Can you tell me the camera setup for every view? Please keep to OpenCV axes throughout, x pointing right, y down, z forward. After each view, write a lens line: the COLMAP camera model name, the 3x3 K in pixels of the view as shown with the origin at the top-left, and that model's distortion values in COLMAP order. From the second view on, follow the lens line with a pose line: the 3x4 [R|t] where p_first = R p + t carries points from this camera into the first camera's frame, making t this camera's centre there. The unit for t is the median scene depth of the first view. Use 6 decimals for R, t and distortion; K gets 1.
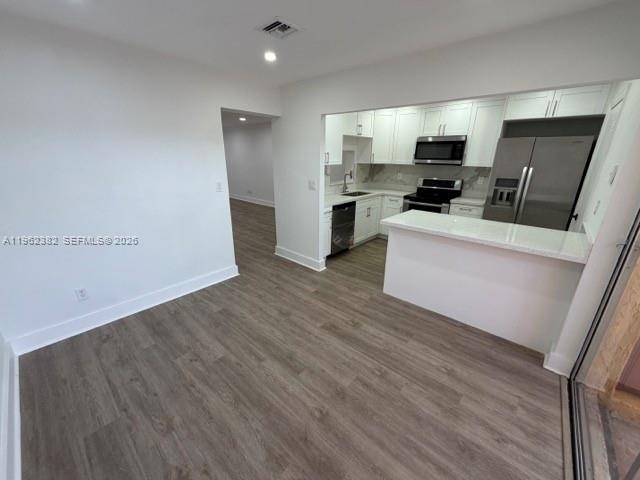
lens RADIAL K [[257.5, 0, 319.1], [0, 257.5, 239.5], [0, 0, 1]] dist [0.000909, -0.000054]
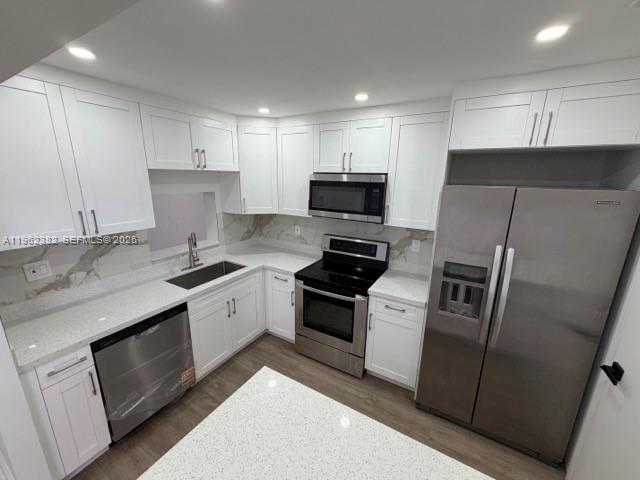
lens RADIAL K [[257.5, 0, 319.3], [0, 257.5, 240.1], [0, 0, 1]] dist [0.000909, -0.000054]
pose [[0.979562, -0.041658, 0.196783, 0.292636], [0.055512, 0.996313, -0.065415, -0.216610], [-0.193332, 0.075002, 0.978262, 0.460550]]
